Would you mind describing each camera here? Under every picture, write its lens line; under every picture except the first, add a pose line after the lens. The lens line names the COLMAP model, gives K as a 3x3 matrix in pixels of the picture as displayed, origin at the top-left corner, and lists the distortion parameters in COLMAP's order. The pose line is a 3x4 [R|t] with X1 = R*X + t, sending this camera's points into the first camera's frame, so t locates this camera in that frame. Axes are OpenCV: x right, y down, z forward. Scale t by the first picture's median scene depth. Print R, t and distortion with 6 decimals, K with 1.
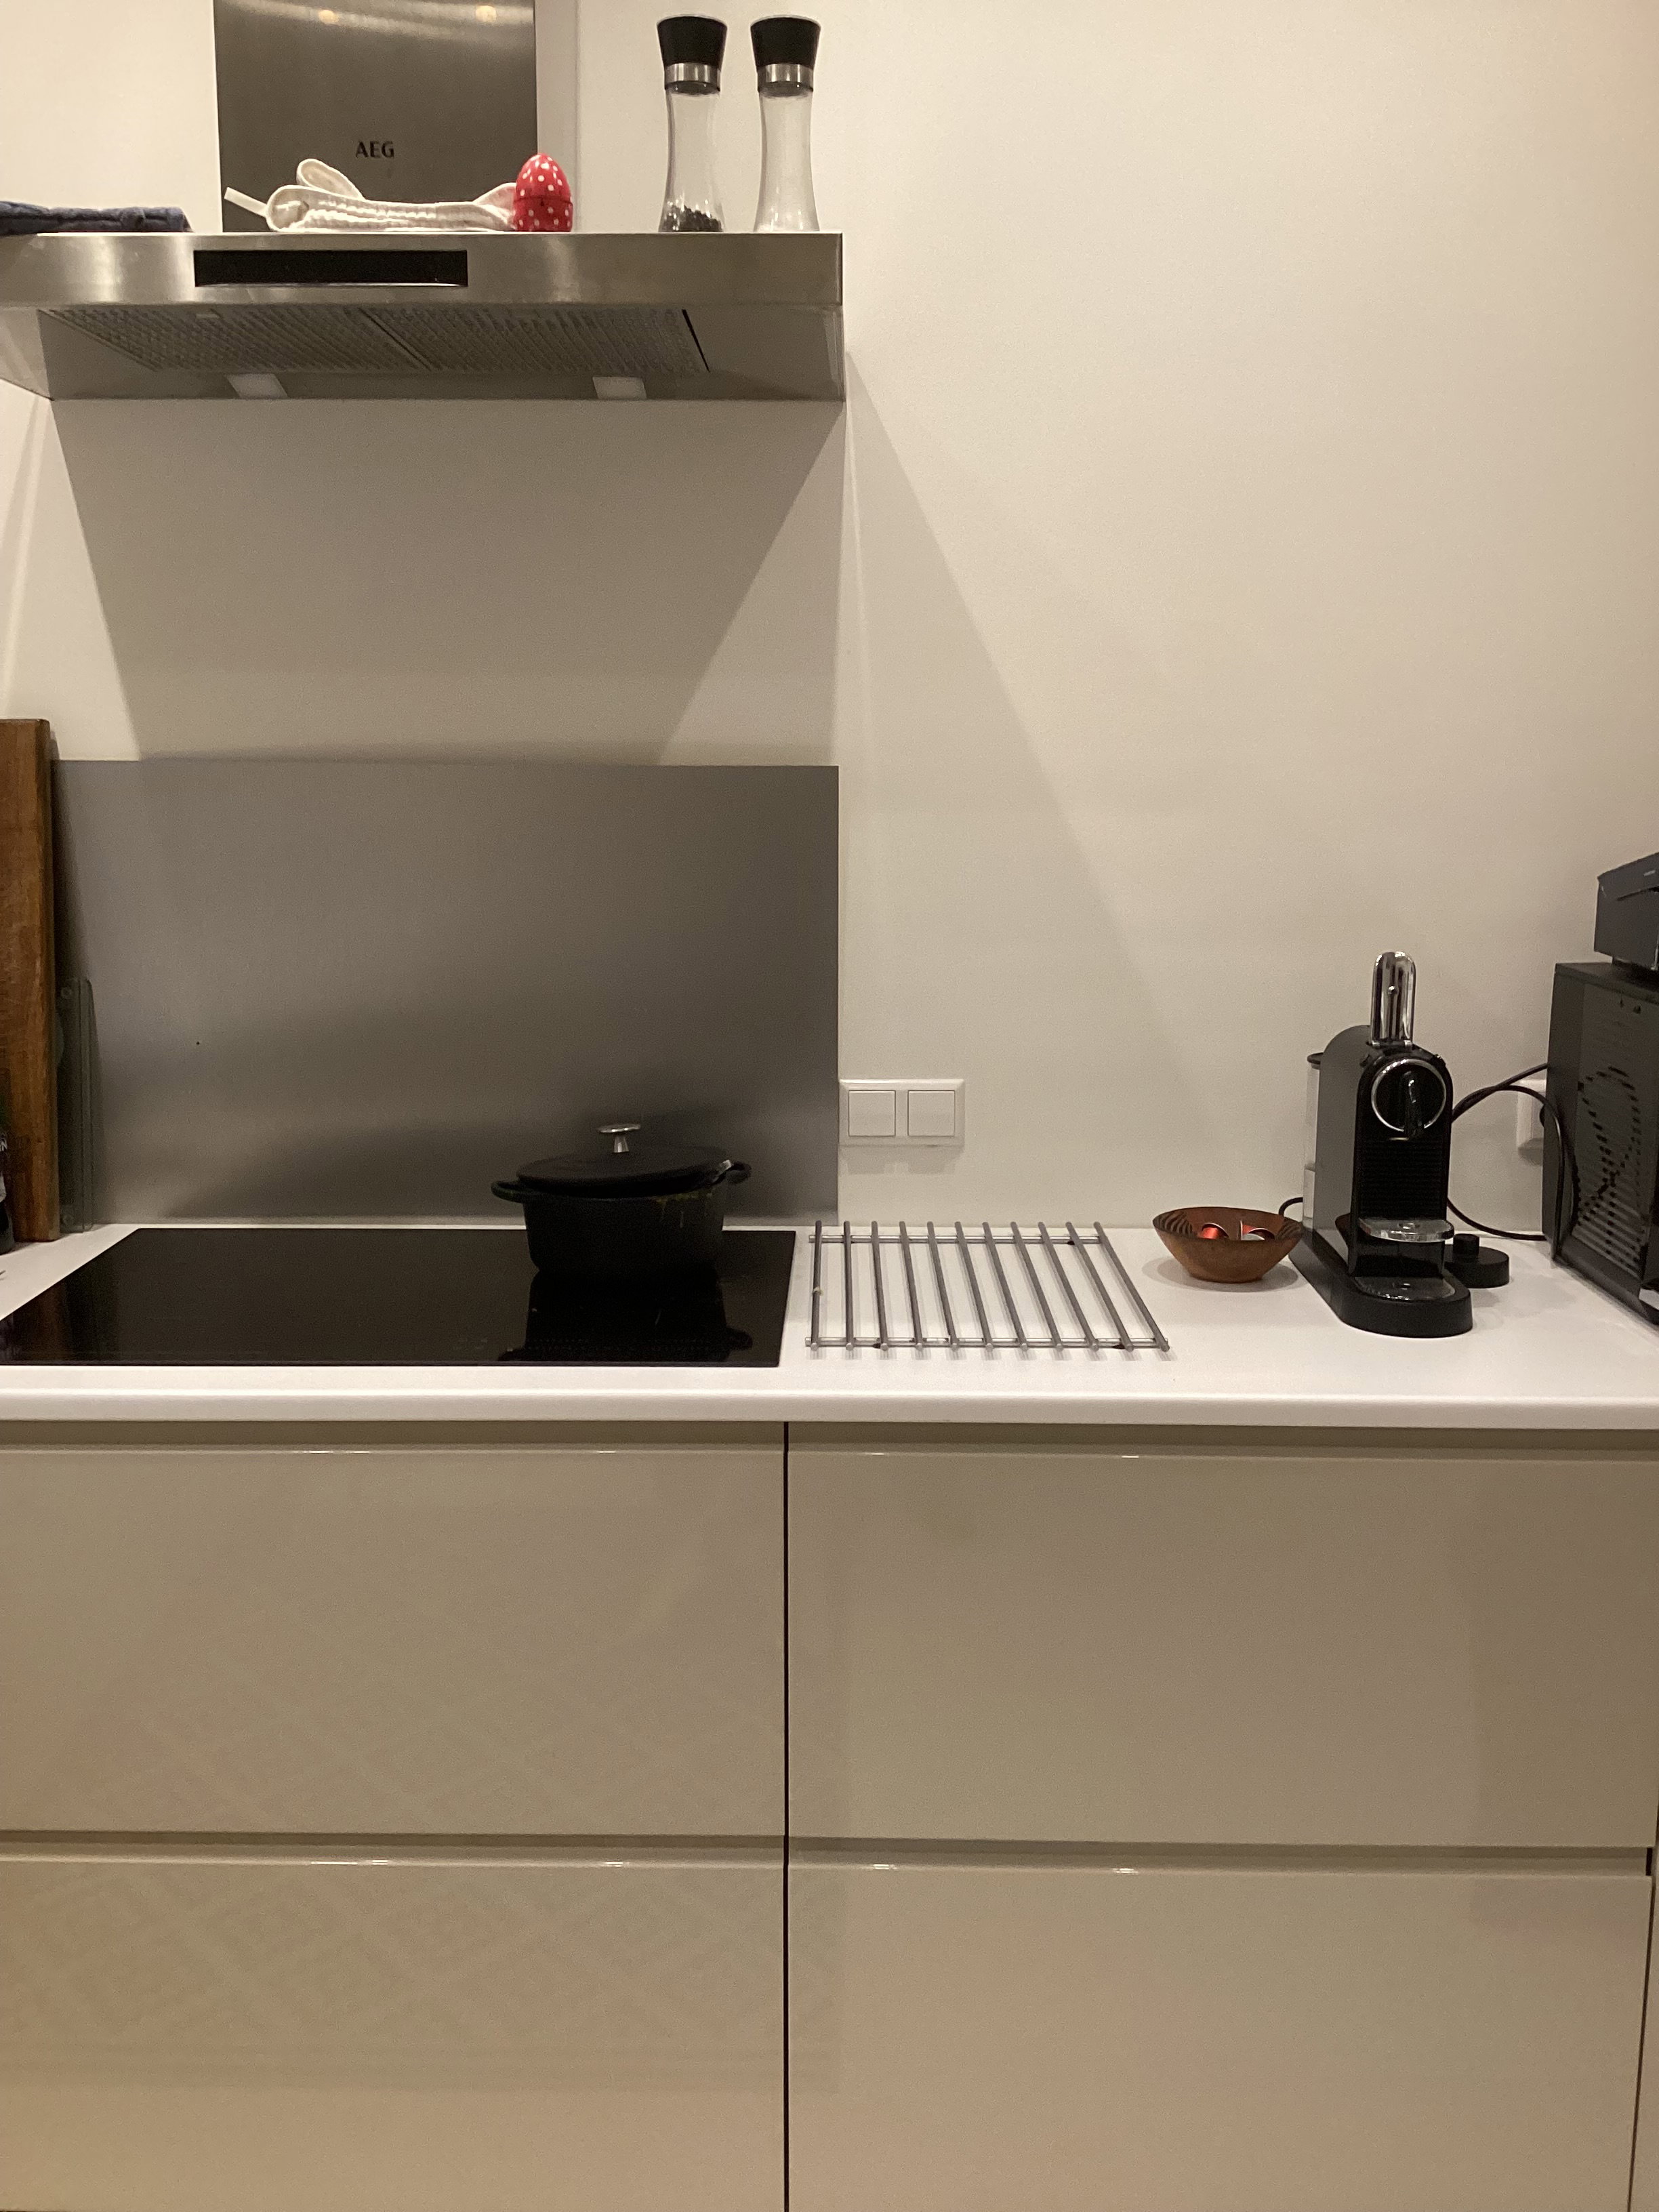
lens RADIAL K [[1990.0, 0, 829.5], [0, 1990.0, 1106.0], [0, 0, 1]] dist [0.063800, -0.093990]
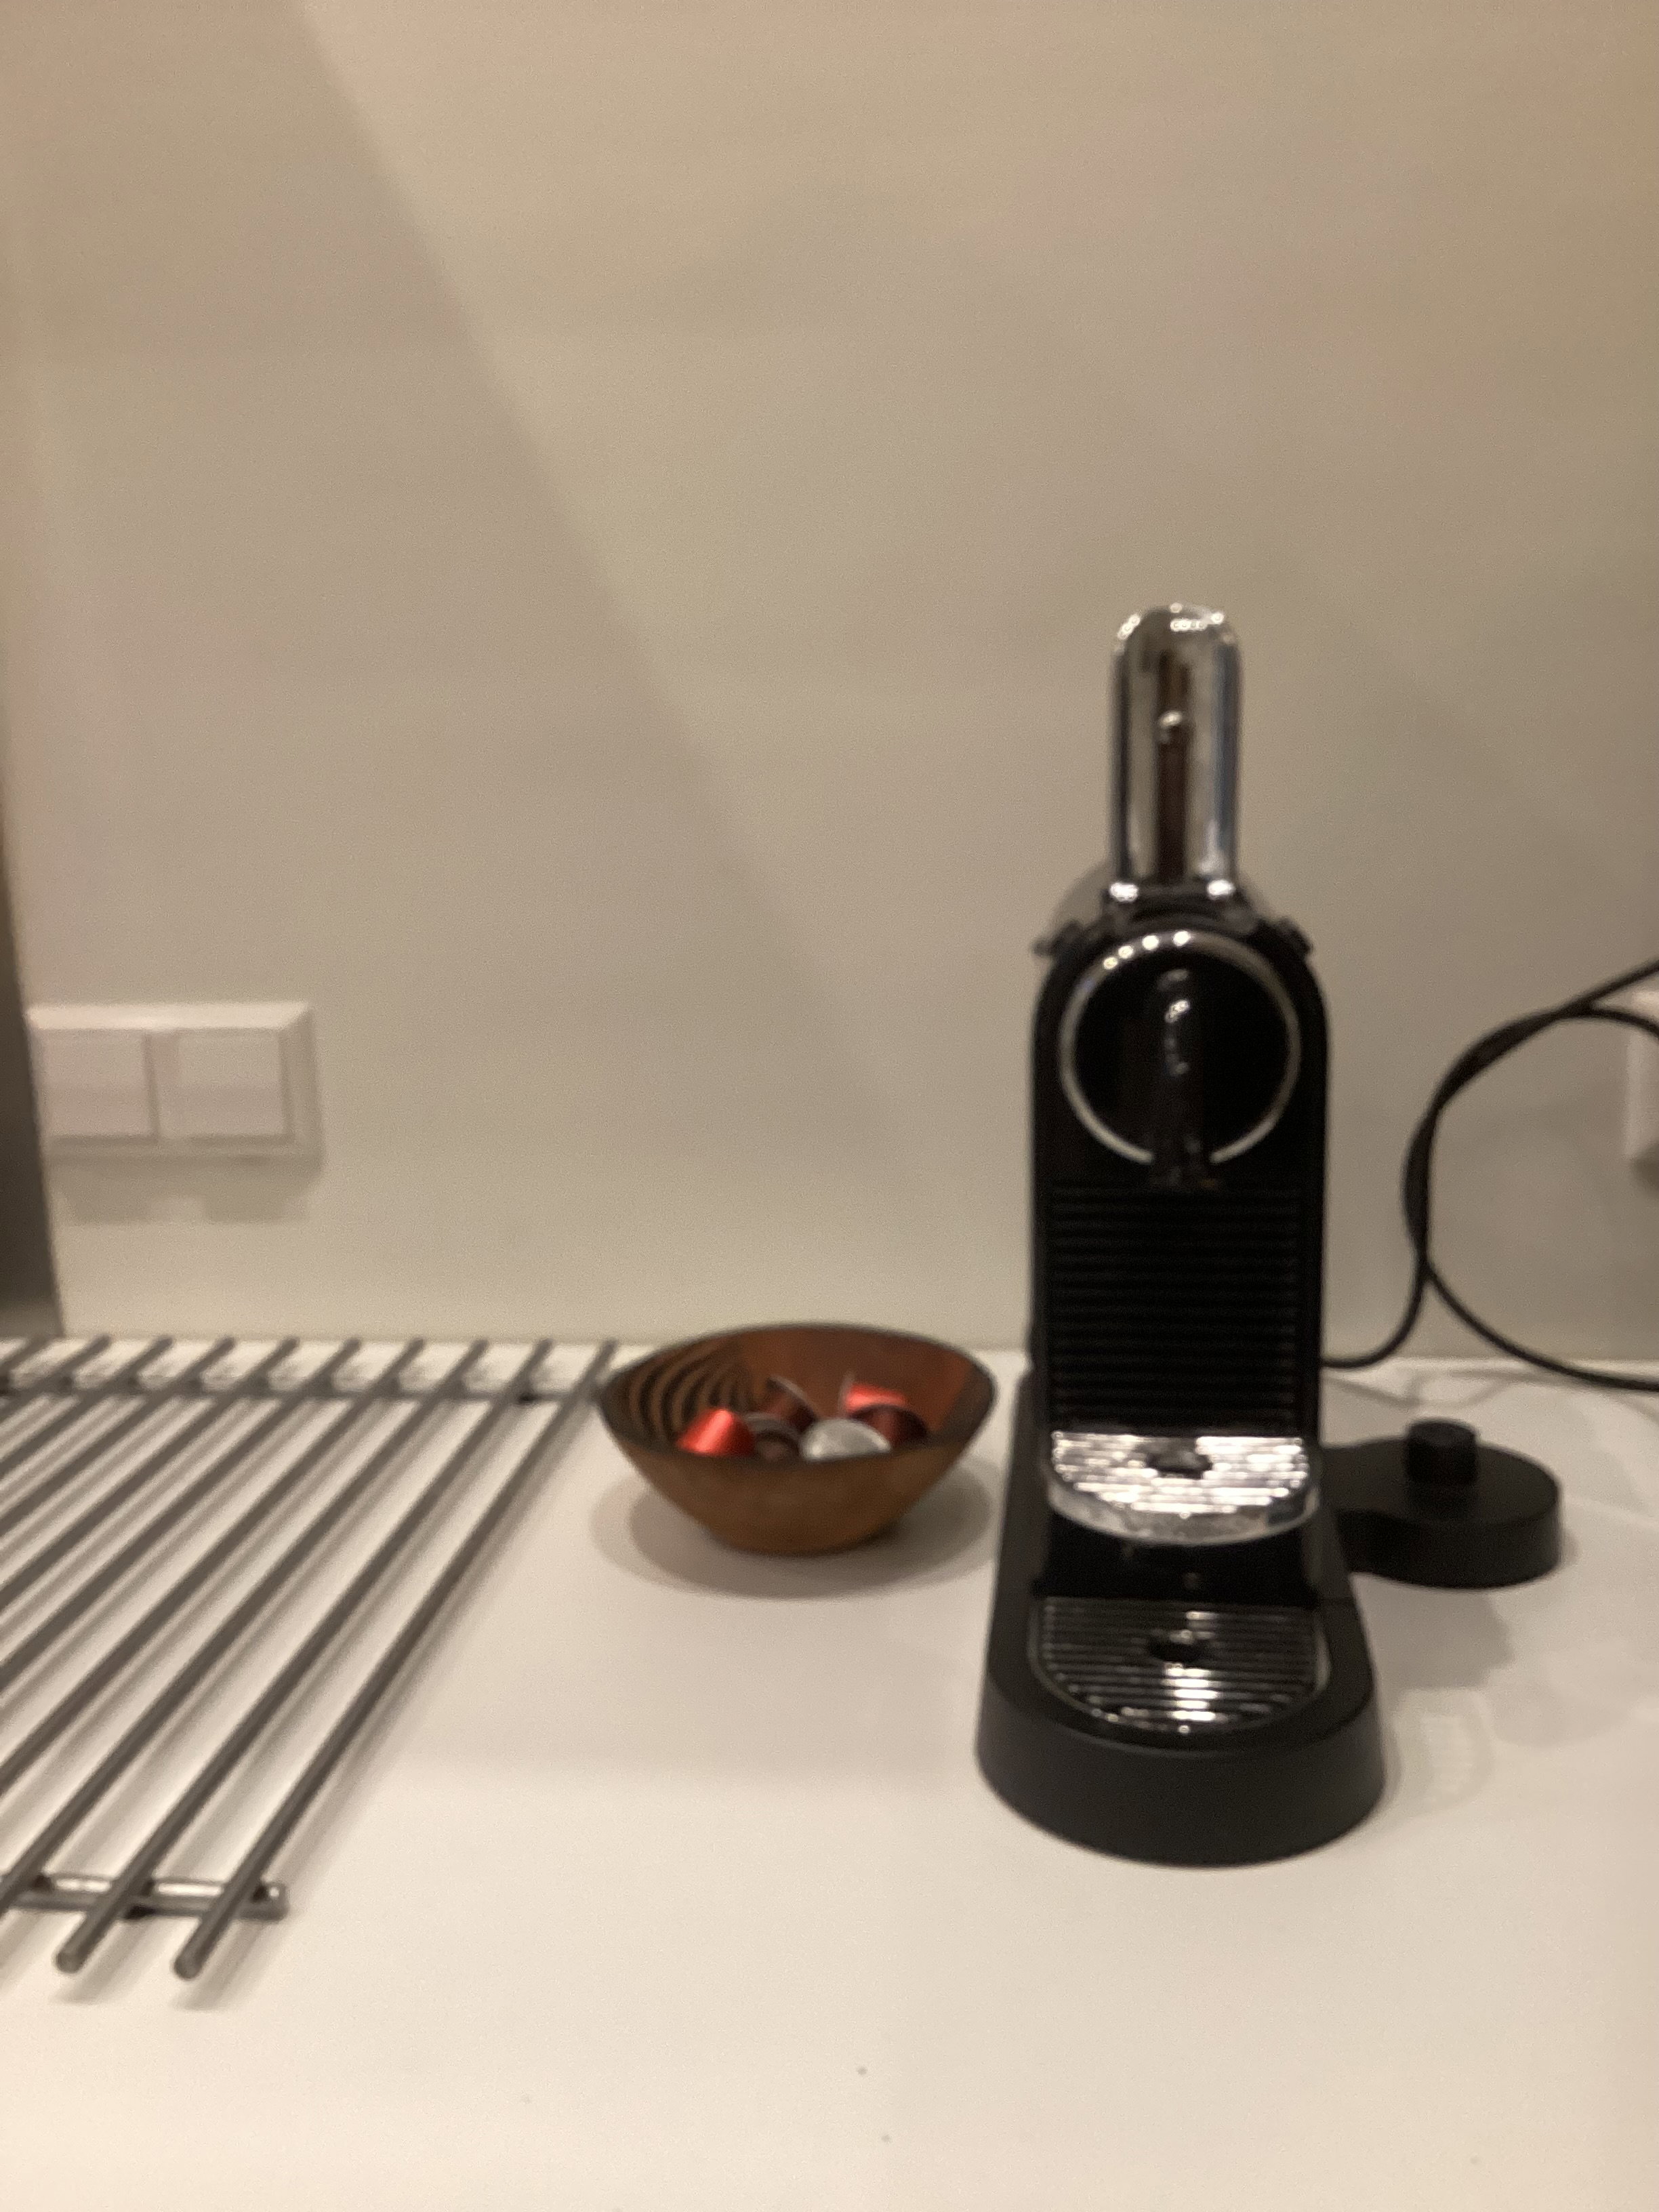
lens RADIAL K [[1990.0, 0, 829.5], [0, 1990.0, 1106.0], [0, 0, 1]] dist [0.063800, -0.093990]
pose [[0.993580, -0.006962, -0.112913, 0.247205], [0.011625, 0.999104, 0.040688, -0.009144], [0.112529, -0.041739, 0.992771, 0.622897]]
